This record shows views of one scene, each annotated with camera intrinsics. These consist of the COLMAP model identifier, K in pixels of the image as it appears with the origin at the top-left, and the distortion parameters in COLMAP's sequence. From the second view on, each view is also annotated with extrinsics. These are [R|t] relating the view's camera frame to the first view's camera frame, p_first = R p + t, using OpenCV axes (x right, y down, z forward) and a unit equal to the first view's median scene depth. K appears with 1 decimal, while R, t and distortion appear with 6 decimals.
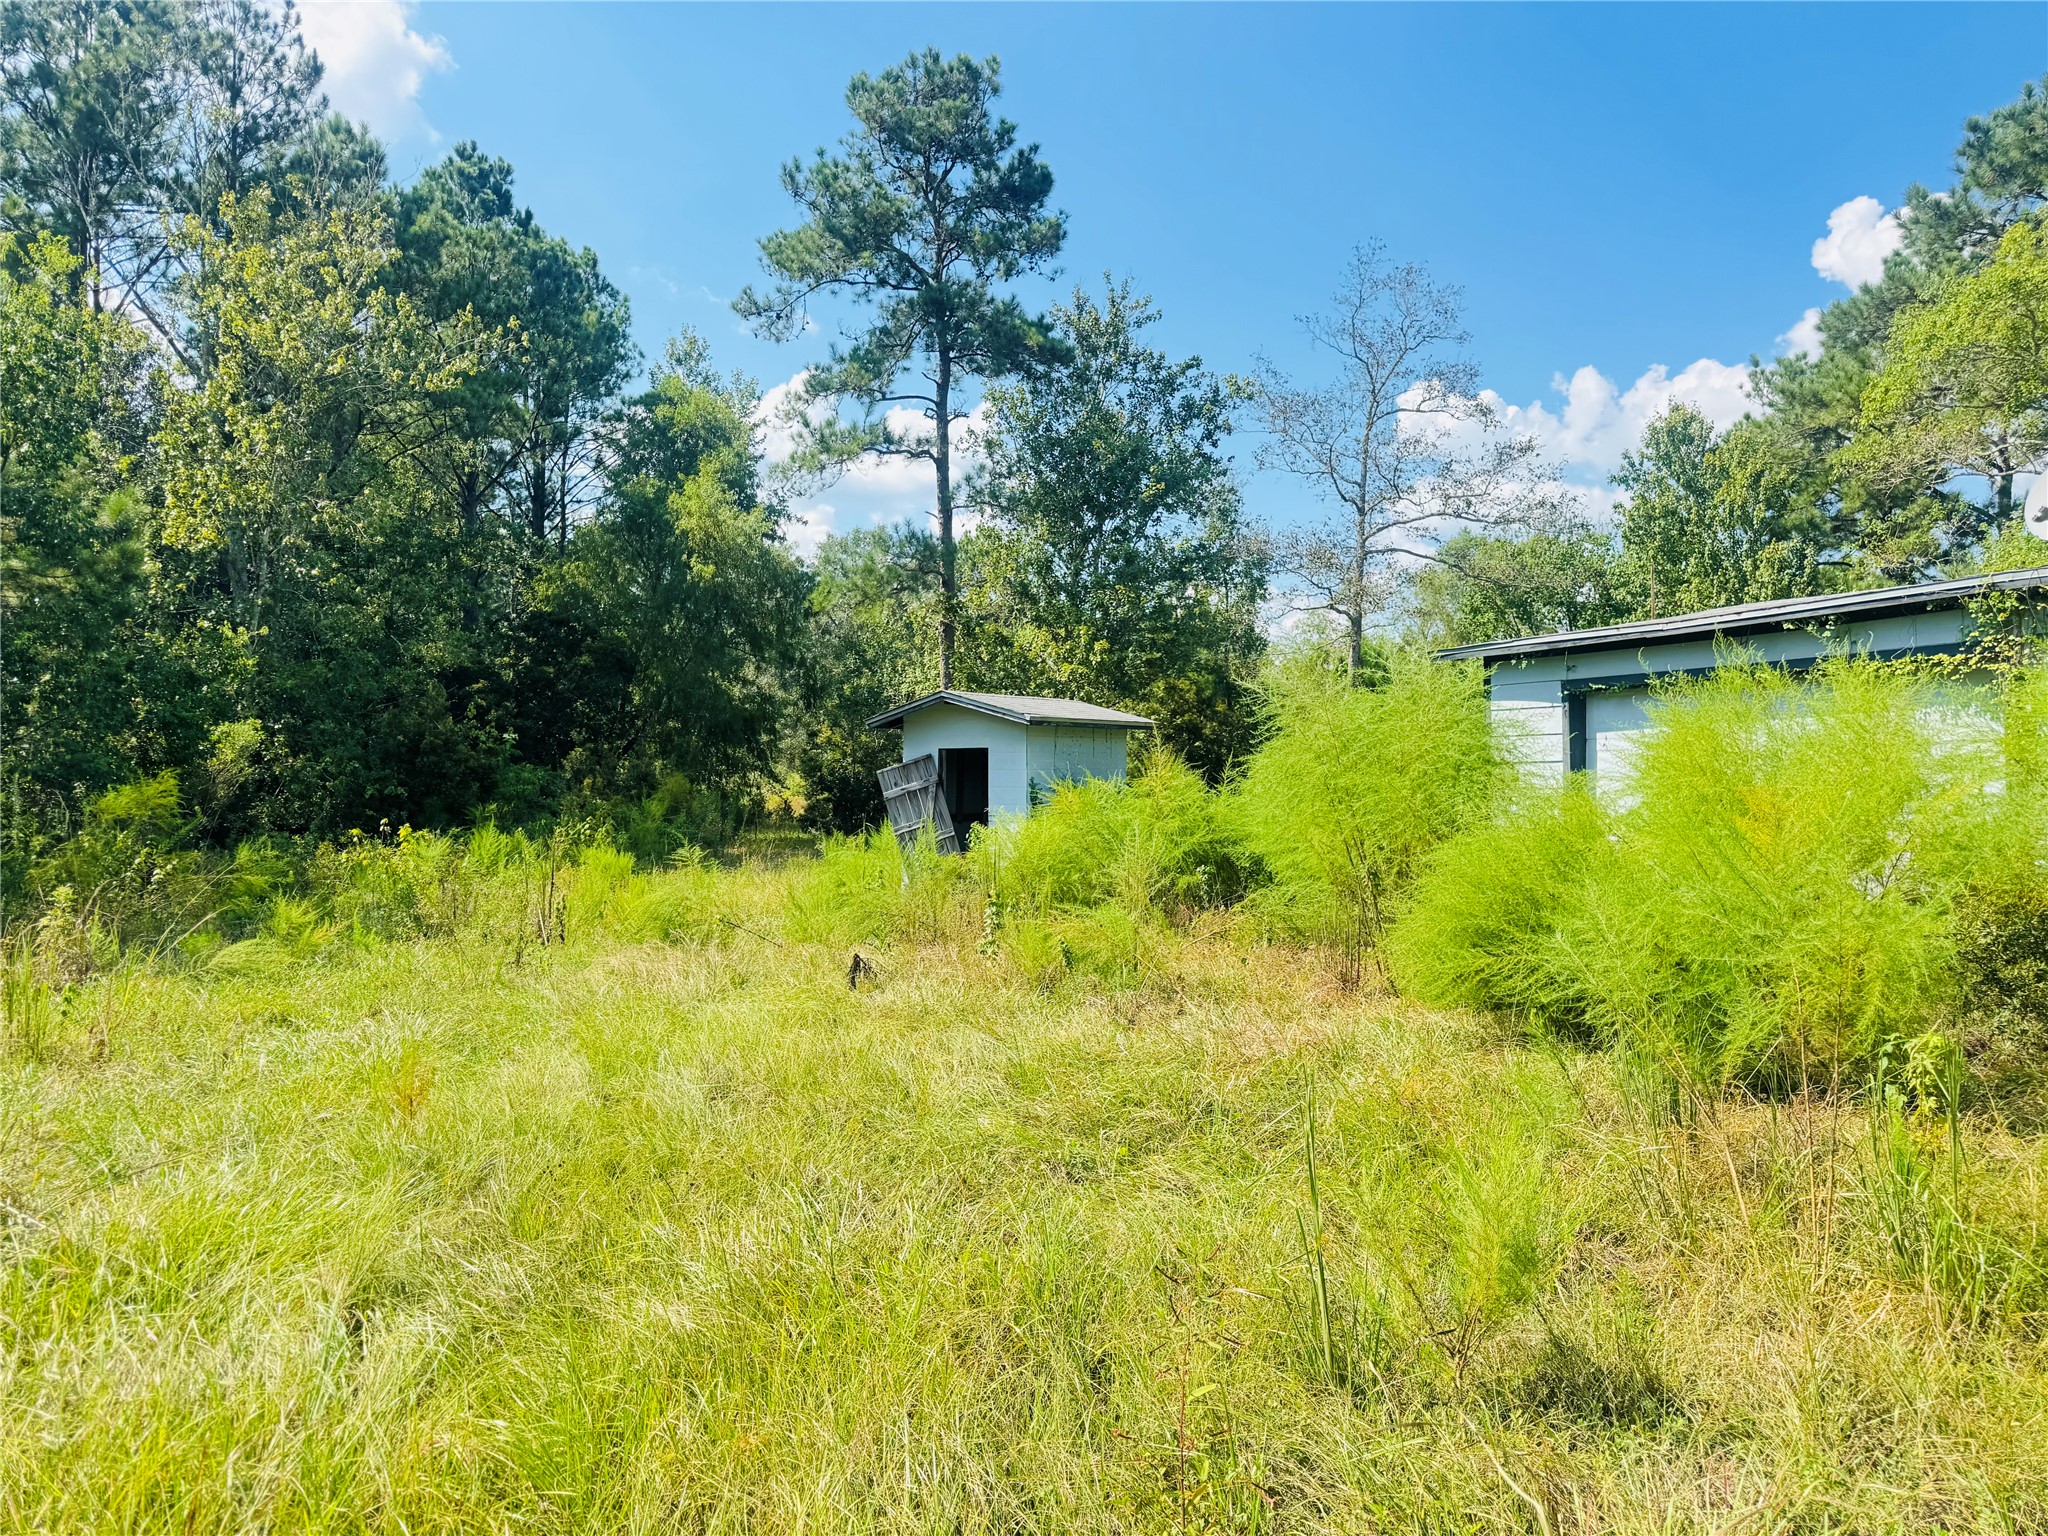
lens RADIAL K [[1456.6, 0, 1024.0], [0, 1456.6, 768.0], [0, 0, 1]] dist [0.071134, -0.108184]
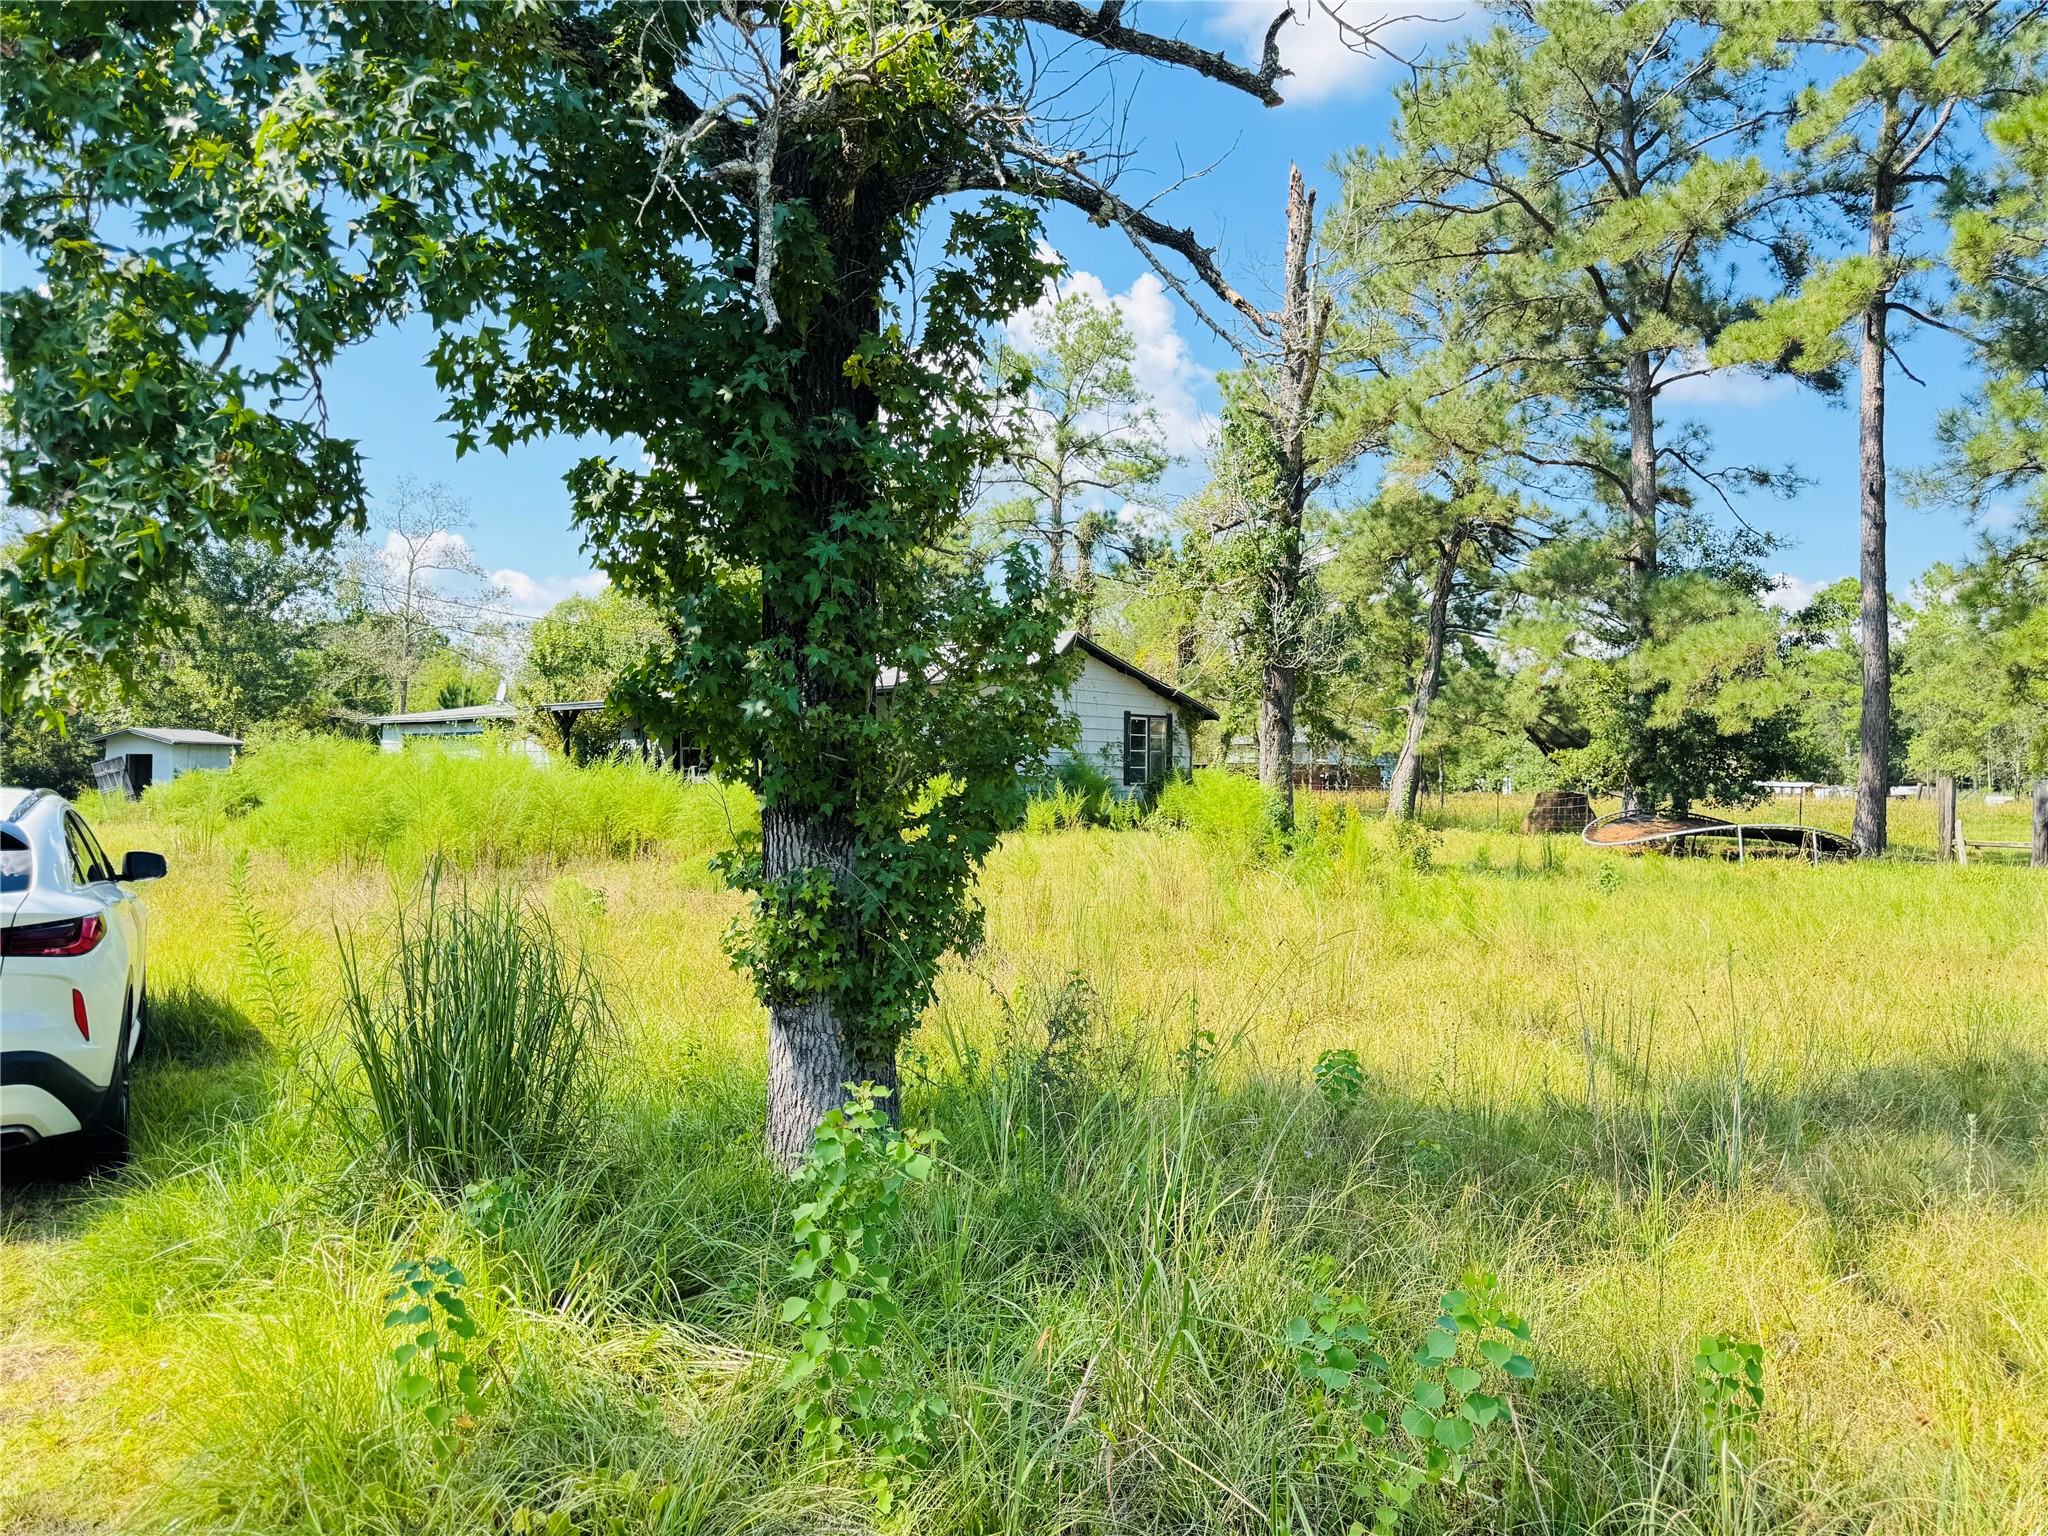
lens RADIAL K [[1644.4, 0, 1103.9], [0, 1644.4, 763.1], [0, 0, 1]] dist [0.005390, 0.002812]
pose [[0.881616, 0.021456, 0.471479, 0.035508], [-0.019409, 0.999769, -0.009205, -0.002603], [-0.471568, -0.001036, 0.881829, -0.966369]]
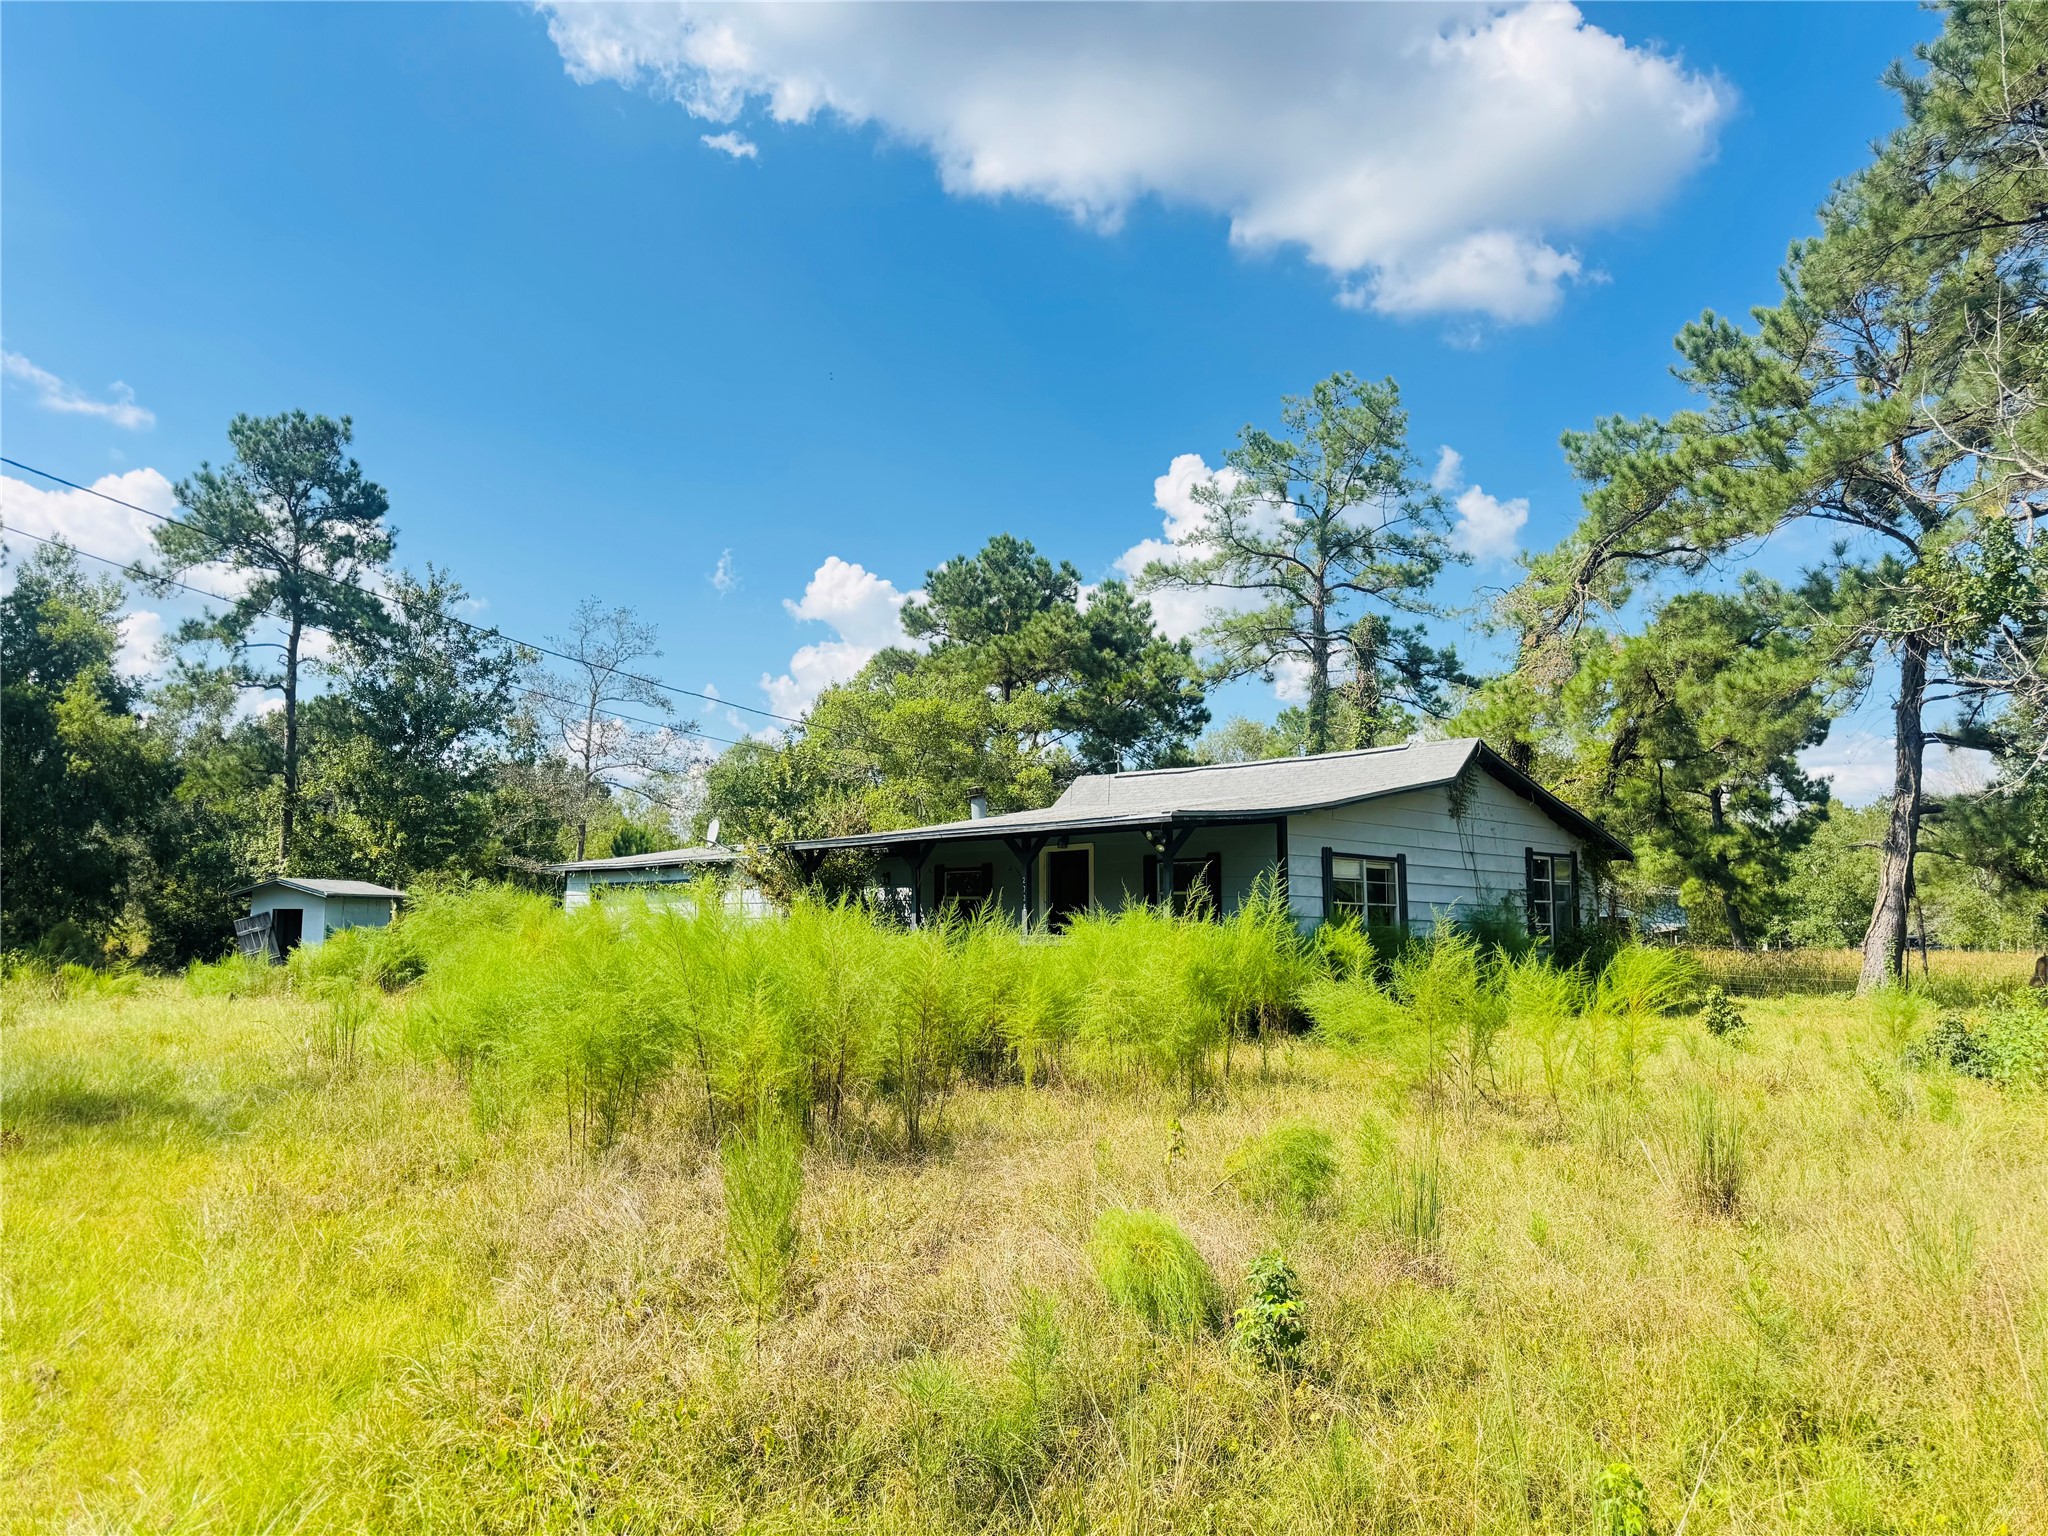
lens RADIAL K [[1591.1, 0, 1021.3], [0, 1591.1, 760.0], [0, 0, 1]] dist [0.206892, -0.356995]
pose [[0.931982, 0.054069, 0.358449, 0.037753], [-0.018922, 0.994722, -0.100846, -0.005336], [-0.362010, 0.087204, 0.928086, -0.674176]]
